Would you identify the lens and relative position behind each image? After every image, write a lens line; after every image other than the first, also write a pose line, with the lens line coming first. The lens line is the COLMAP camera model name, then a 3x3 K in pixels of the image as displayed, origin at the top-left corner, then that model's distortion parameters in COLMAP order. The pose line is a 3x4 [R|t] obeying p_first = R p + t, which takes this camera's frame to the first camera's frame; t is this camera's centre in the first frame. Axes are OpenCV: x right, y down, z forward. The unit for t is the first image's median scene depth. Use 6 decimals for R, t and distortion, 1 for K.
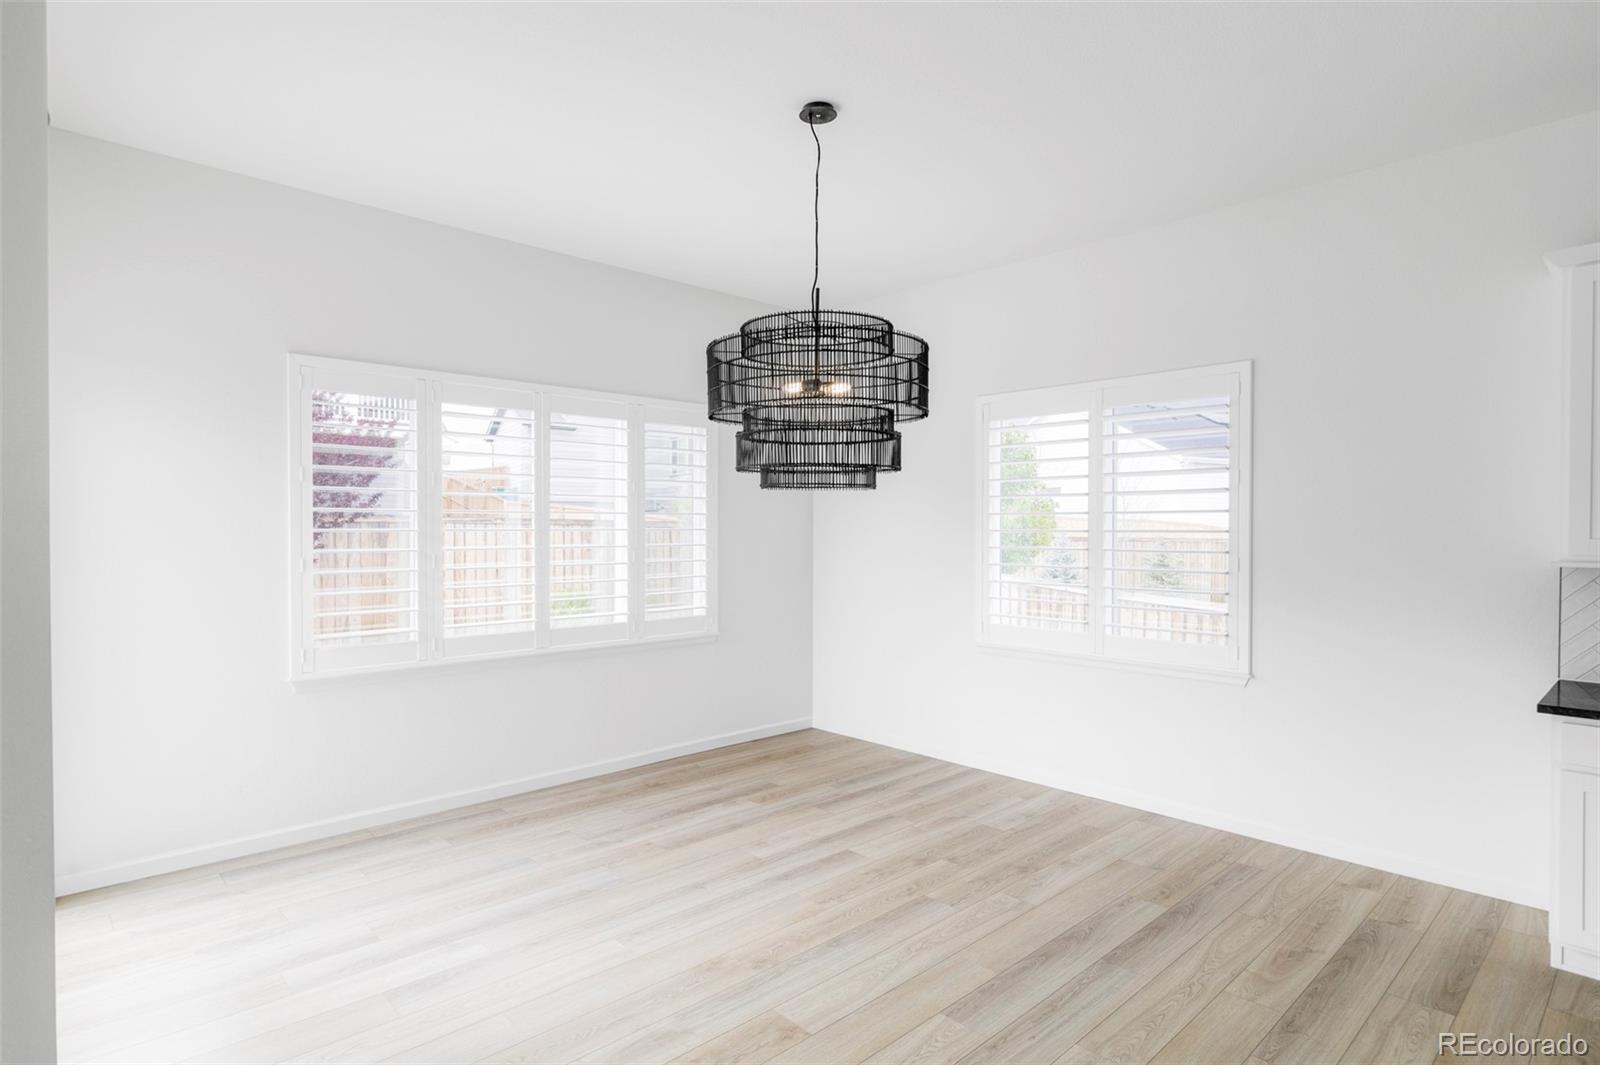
lens RADIAL K [[838.1, 0, 800.0], [0, 838.1, 532.5], [0, 0, 1]] dist [0.000516, -0.000682]
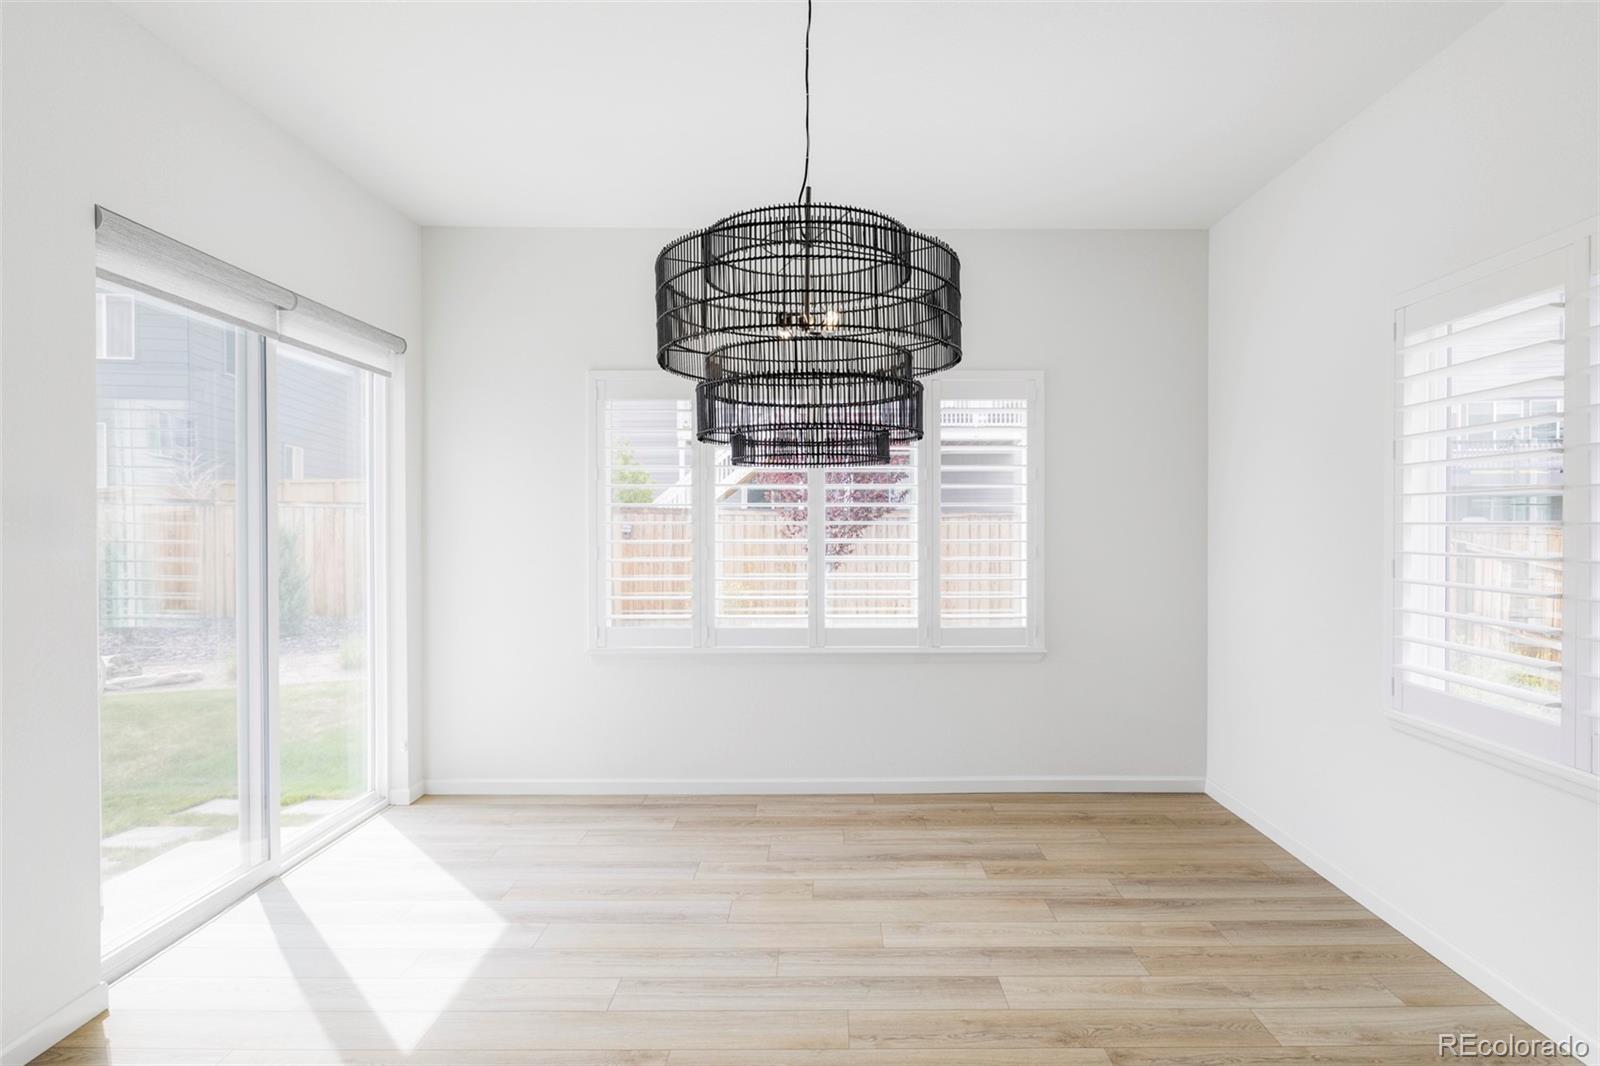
lens RADIAL K [[825.6, 0, 800.0], [0, 825.6, 533.0], [0, 0, 1]] dist [-0.005148, 0.000019]
pose [[0.731856, 0.007496, -0.681418, 0.343060], [-0.001739, 0.999957, 0.009132, -0.000404], [0.681457, -0.005499, 0.731837, 0.324867]]
